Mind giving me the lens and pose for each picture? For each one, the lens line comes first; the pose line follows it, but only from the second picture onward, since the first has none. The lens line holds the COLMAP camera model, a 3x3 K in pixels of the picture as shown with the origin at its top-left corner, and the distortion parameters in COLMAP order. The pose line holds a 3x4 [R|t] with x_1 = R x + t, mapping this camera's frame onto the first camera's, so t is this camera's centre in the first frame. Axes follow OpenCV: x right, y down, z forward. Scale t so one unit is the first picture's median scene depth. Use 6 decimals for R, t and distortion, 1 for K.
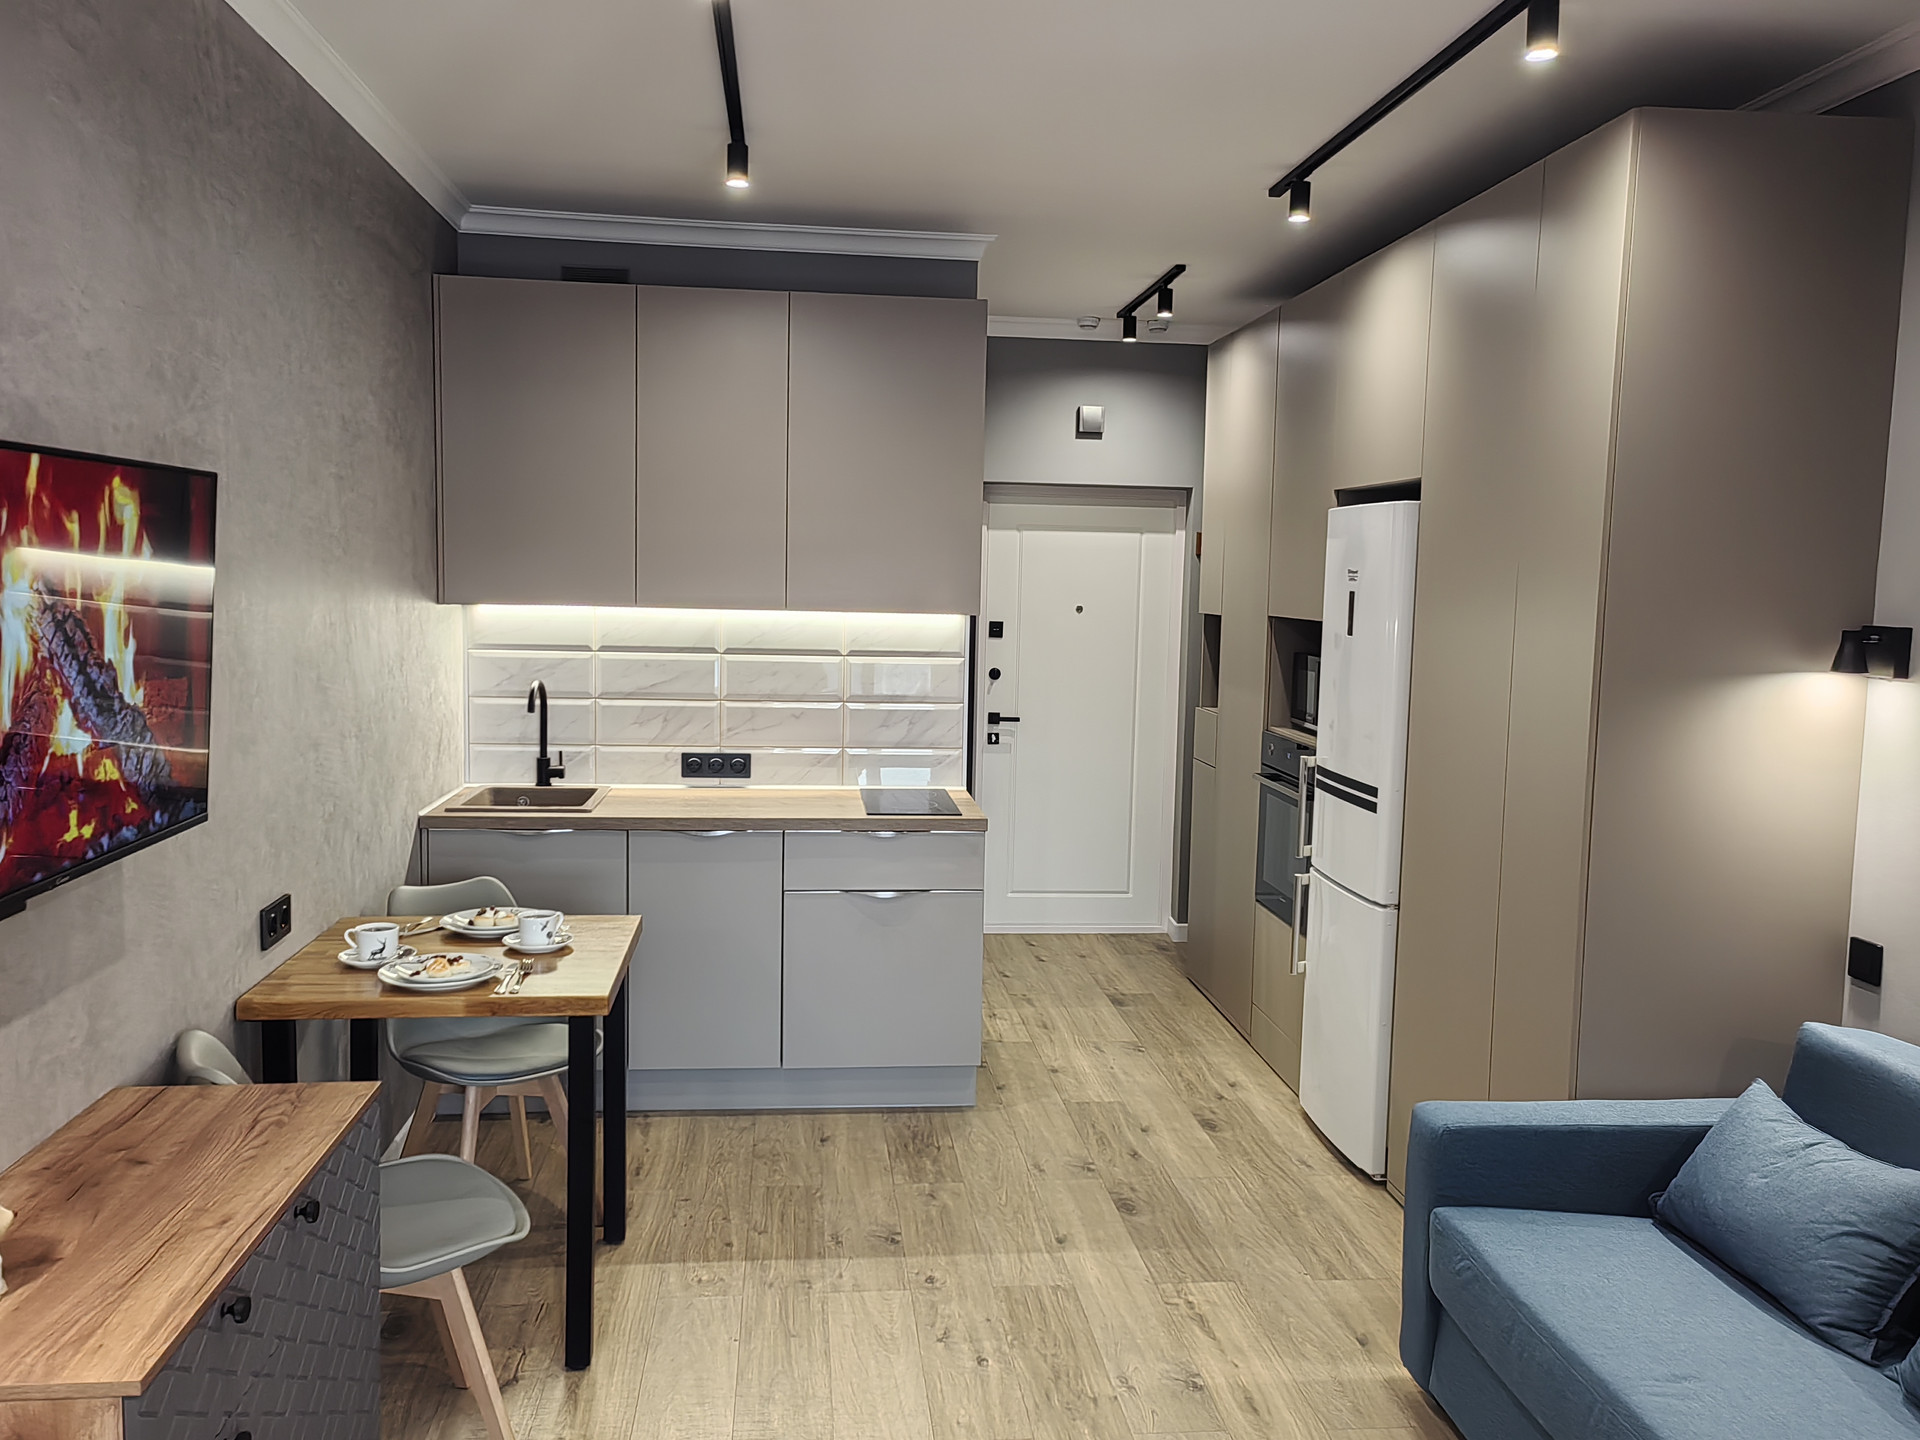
lens RADIAL K [[1502.5, 0, 952.4], [0, 1502.5, 720.0], [0, 0, 1]] dist [0.031711, -0.000609]
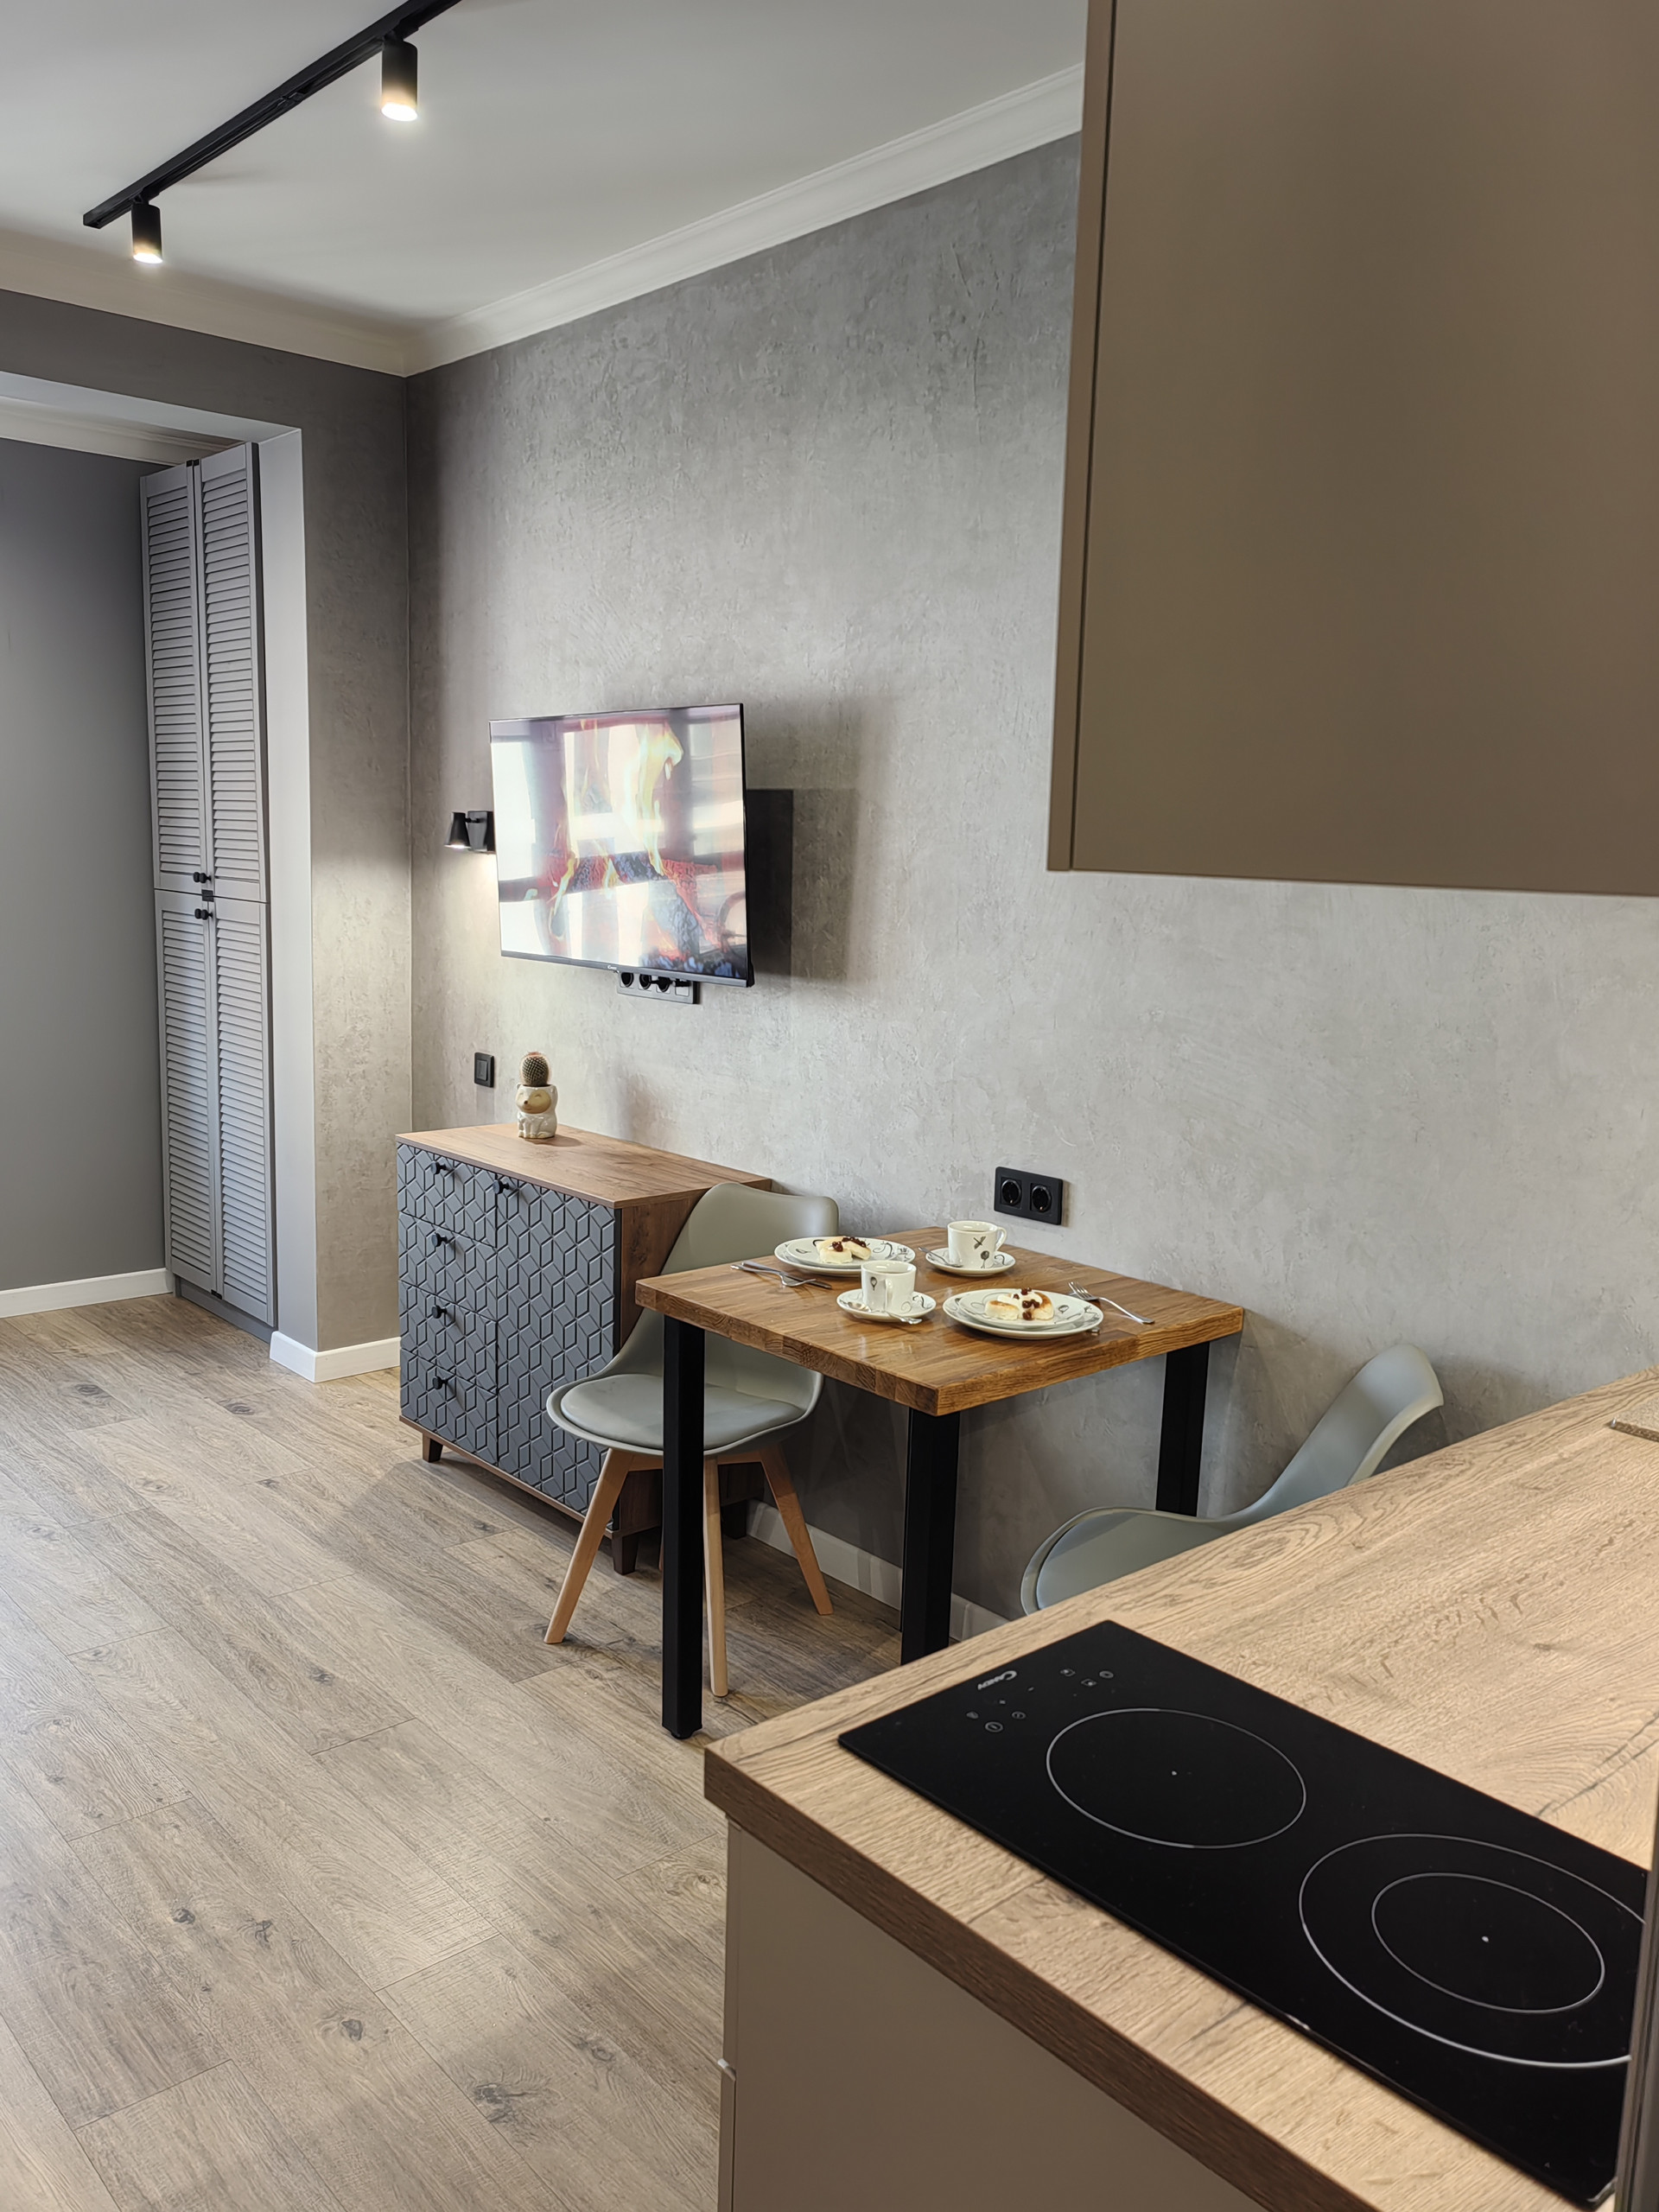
lens RADIAL K [[1730.9, 0, 830.9], [0, 1730.9, 1111.7], [0, 0, 1]] dist [0.031711, -0.000609]
pose [[-0.812983, 0.049306, -0.580196, 0.141069], [-0.102001, 0.968943, 0.225268, -0.080926], [0.573283, 0.242320, -0.782705, 1.085652]]
